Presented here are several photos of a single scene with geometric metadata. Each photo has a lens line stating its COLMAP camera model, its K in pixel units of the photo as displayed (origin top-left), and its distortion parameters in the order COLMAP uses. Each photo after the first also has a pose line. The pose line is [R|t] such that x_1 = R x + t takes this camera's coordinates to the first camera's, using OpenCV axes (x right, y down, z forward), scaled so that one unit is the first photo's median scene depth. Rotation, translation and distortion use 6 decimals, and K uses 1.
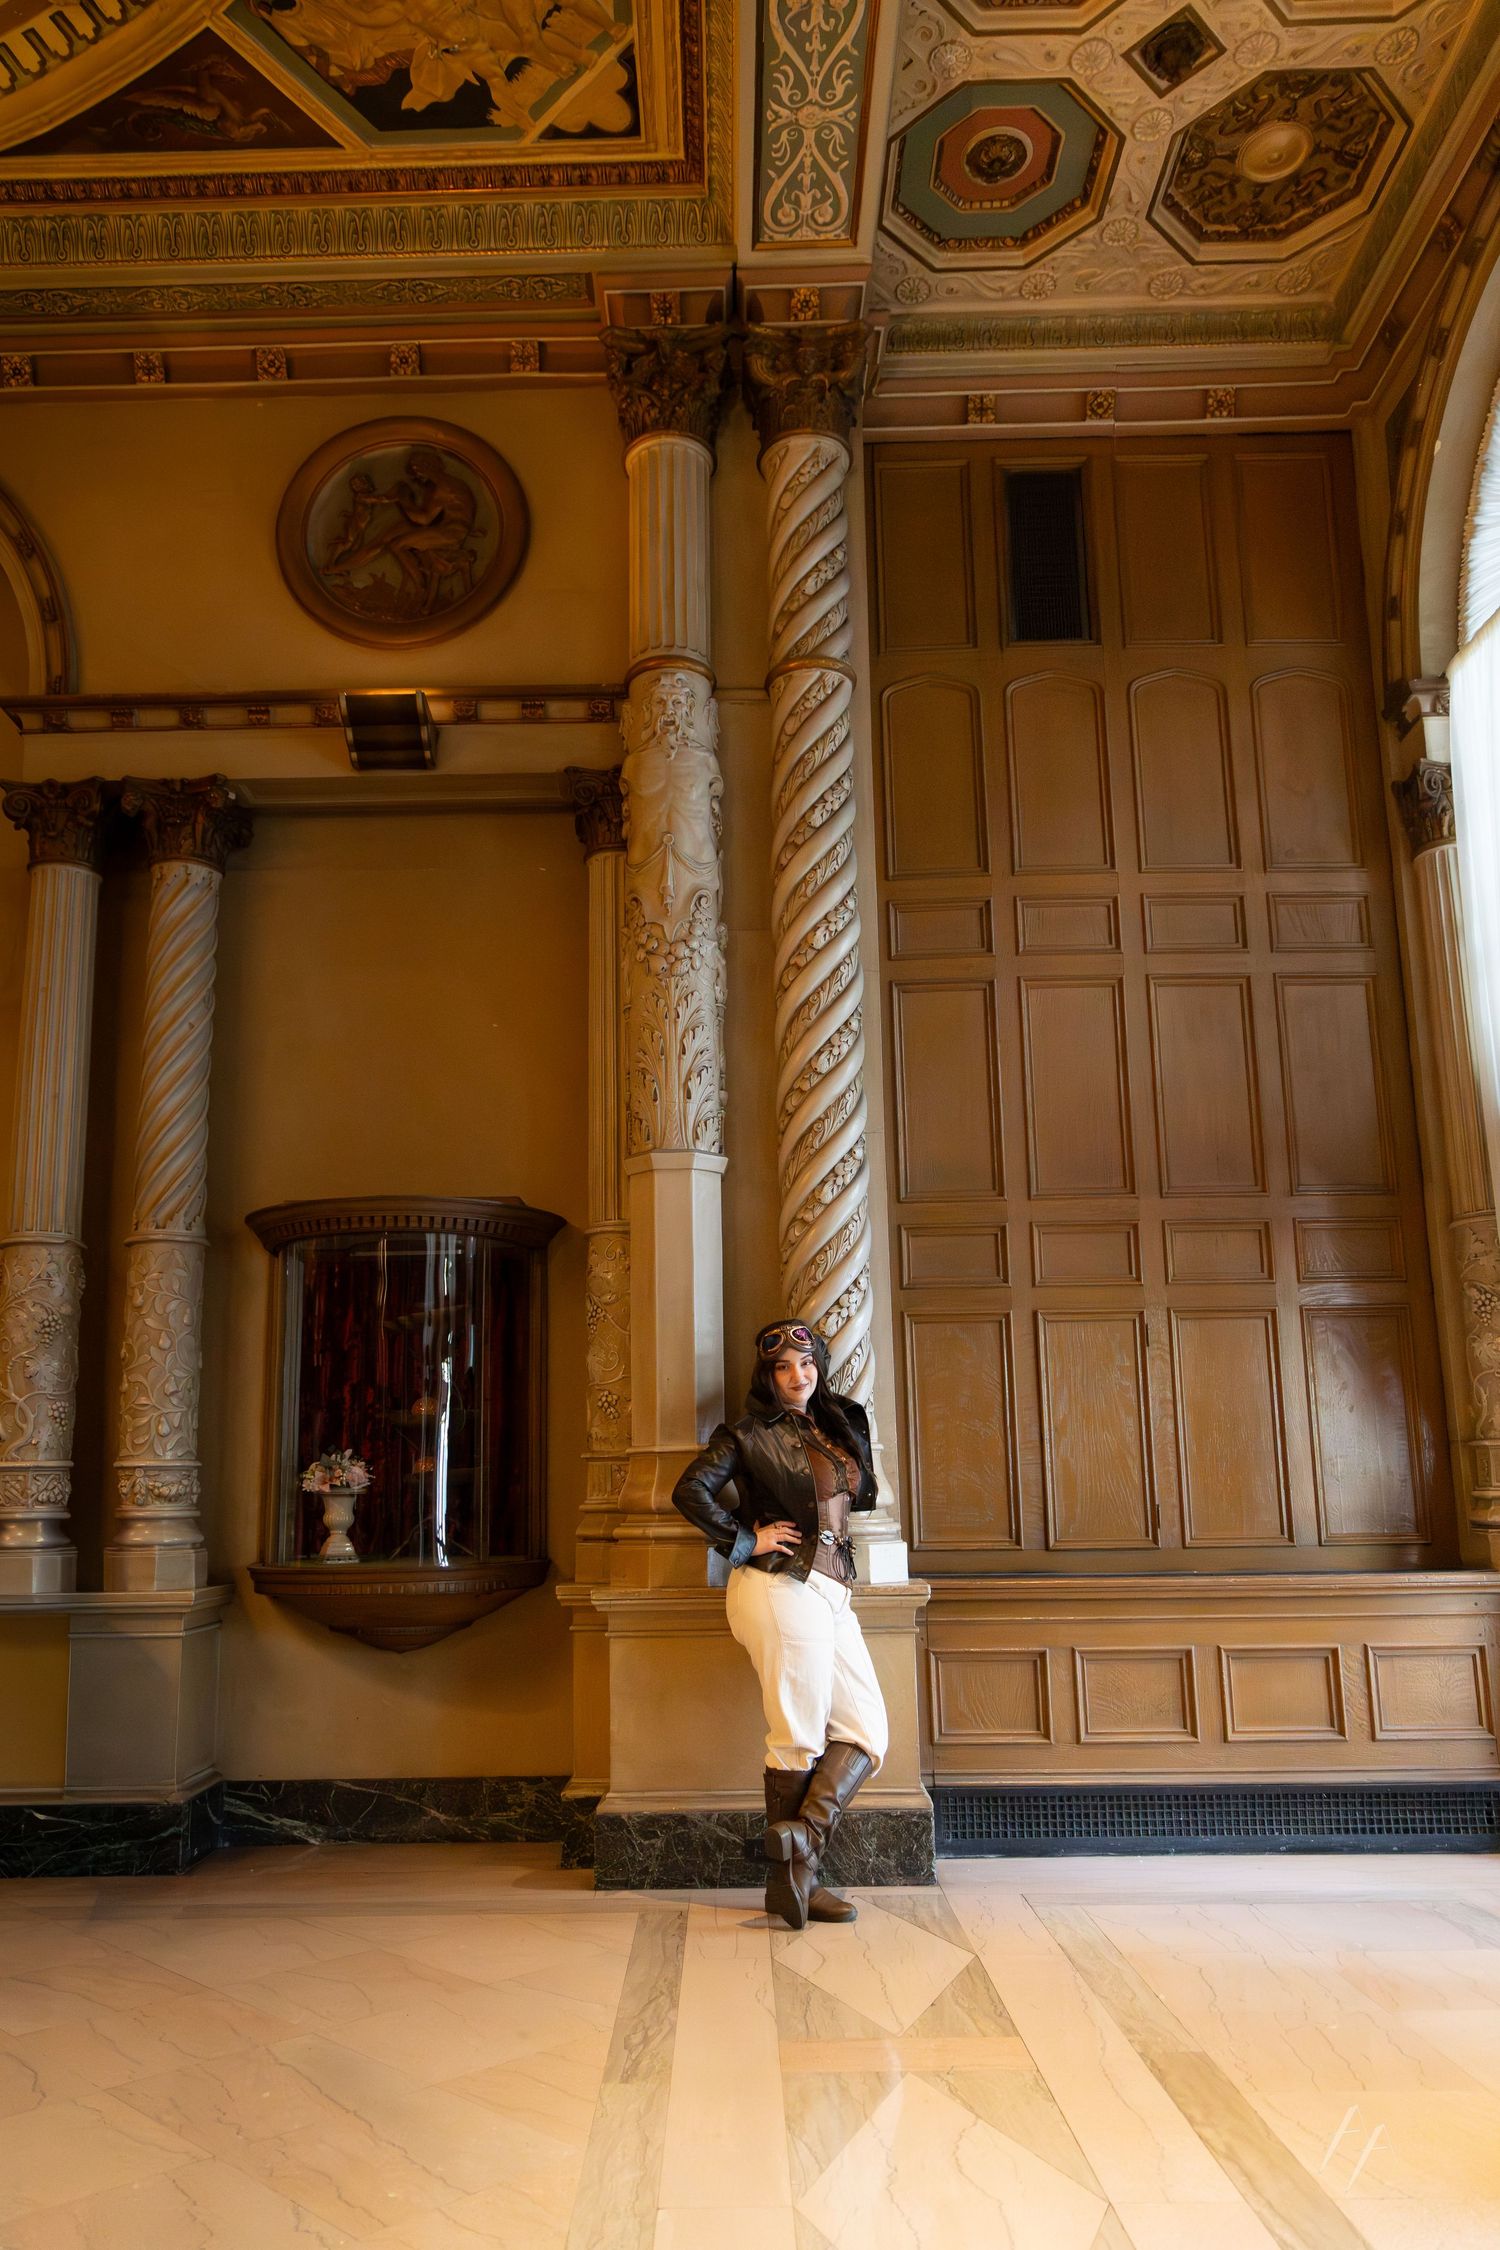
lens RADIAL K [[1888.4, 0, 739.6], [0, 1888.4, 1119.8], [0, 0, 1]] dist [0.003326, 0.004423]
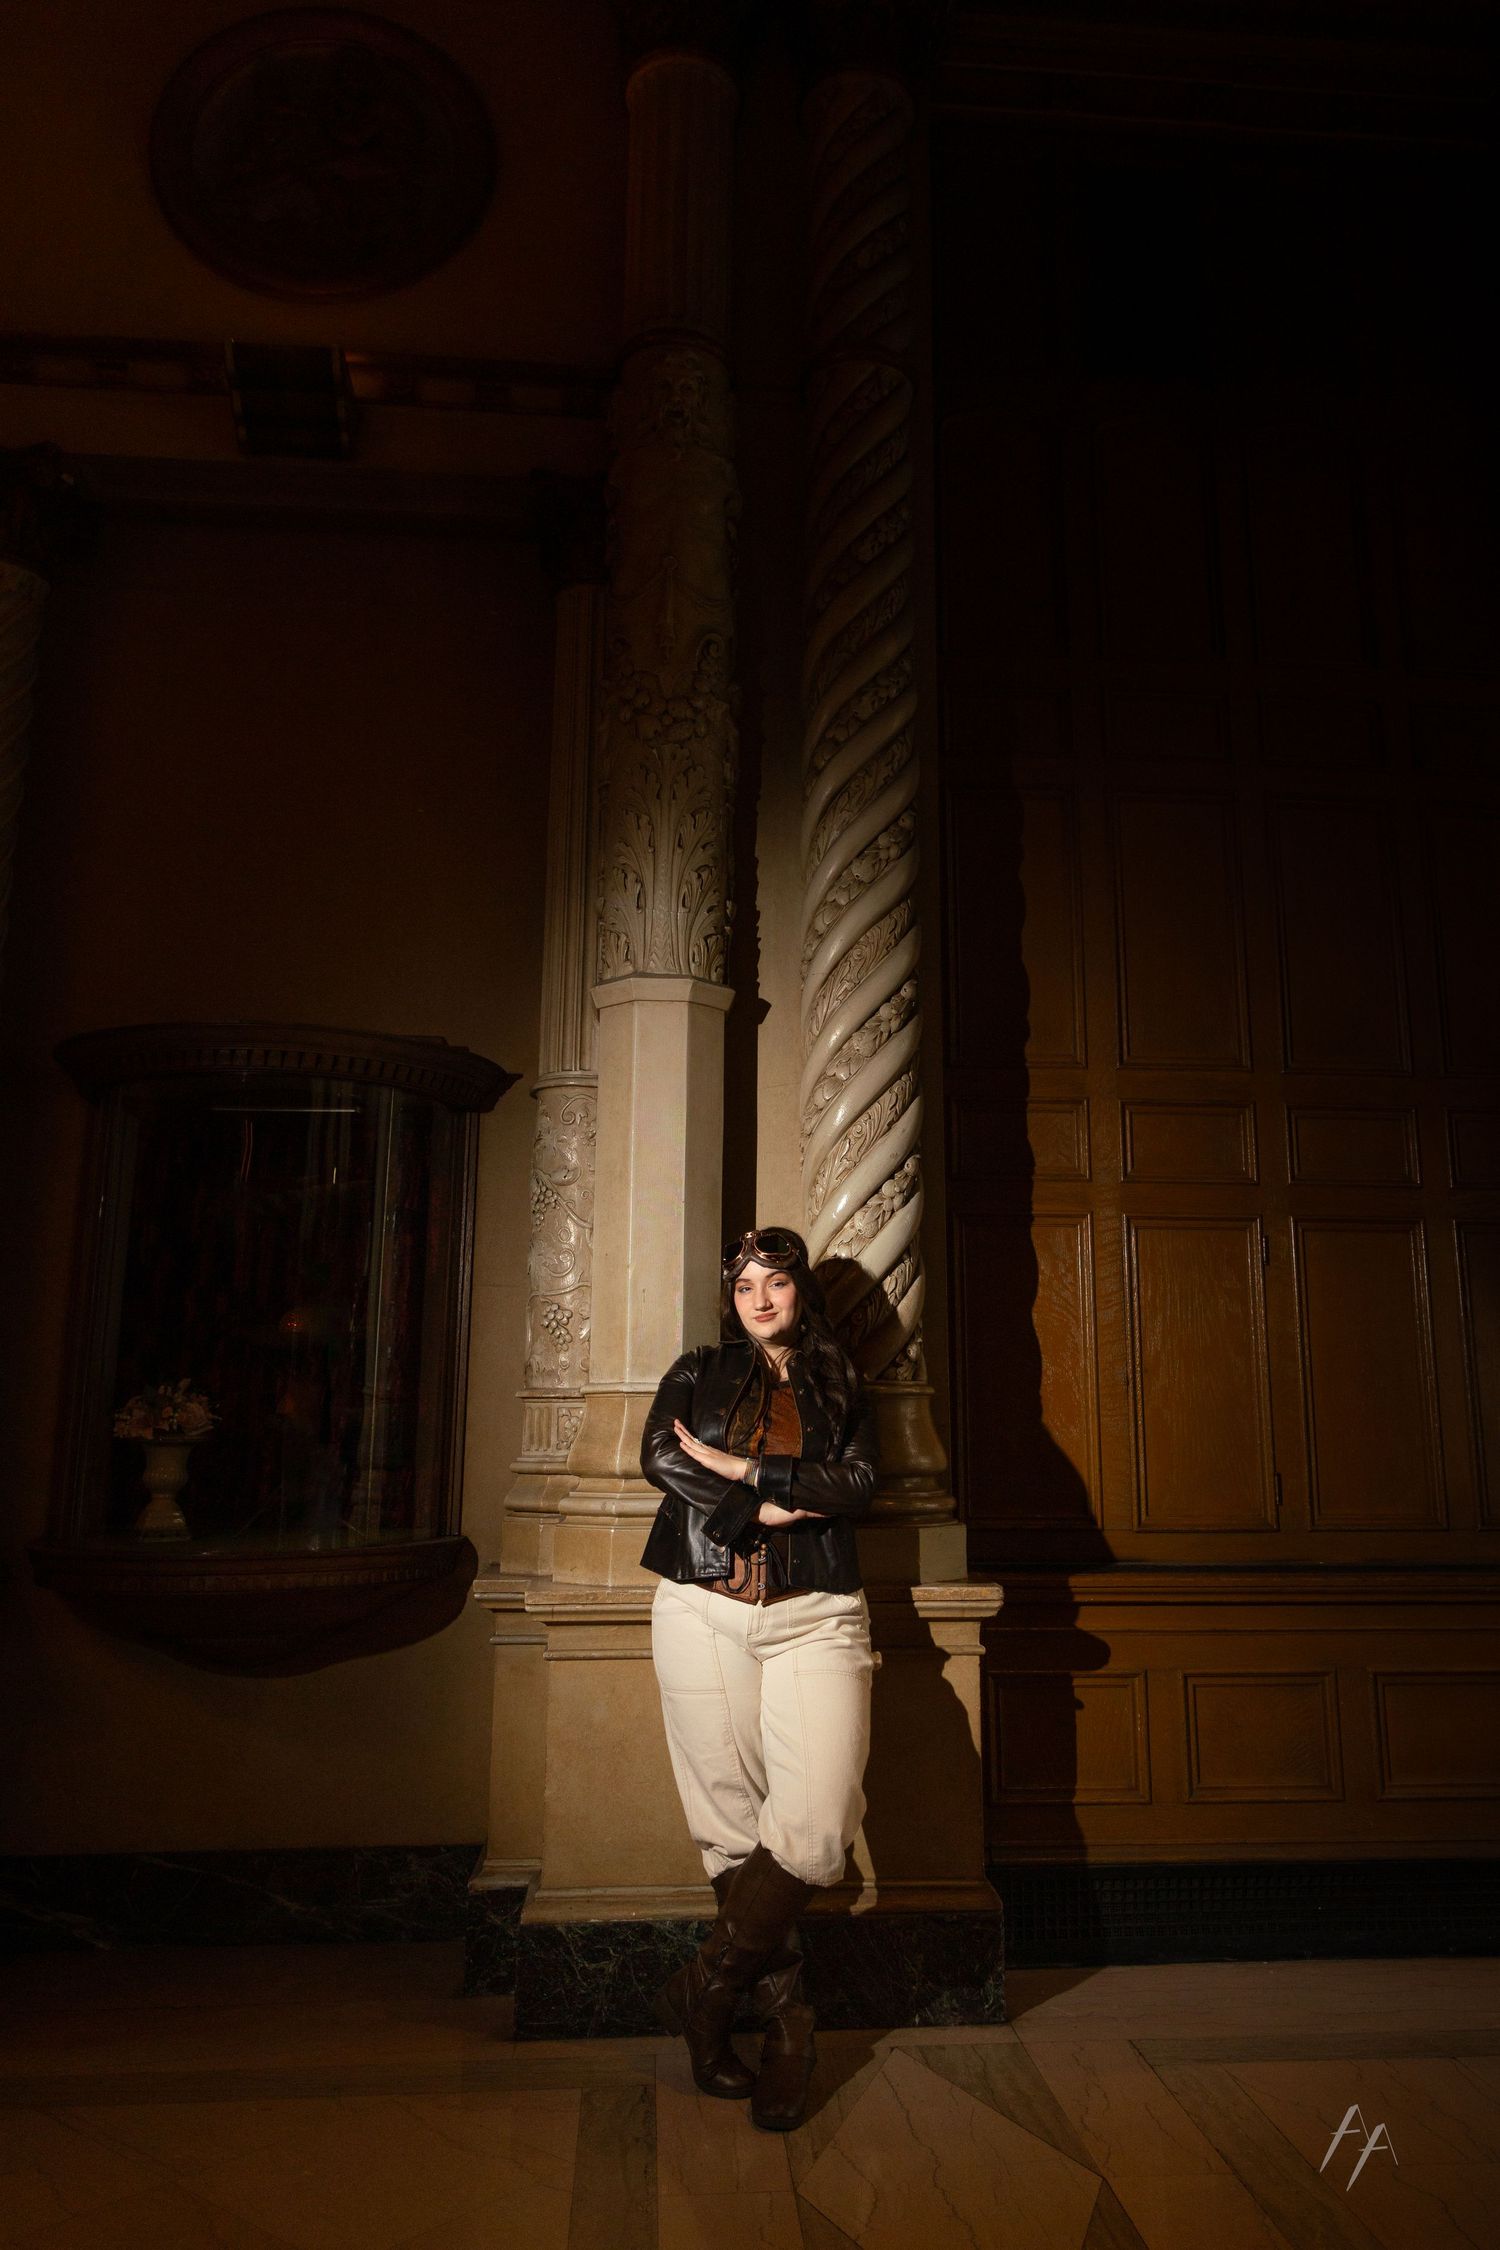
lens RADIAL K [[1752.8, 0, 817.2], [0, 1752.8, 1017.2], [0, 0, 1]] dist [0.002874, 0.012137]
pose [[0.994210, 0.041170, 0.099251, -0.041060], [-0.038234, 0.998778, -0.031306, 0.049808], [-0.100418, 0.027330, 0.994570, 0.314211]]
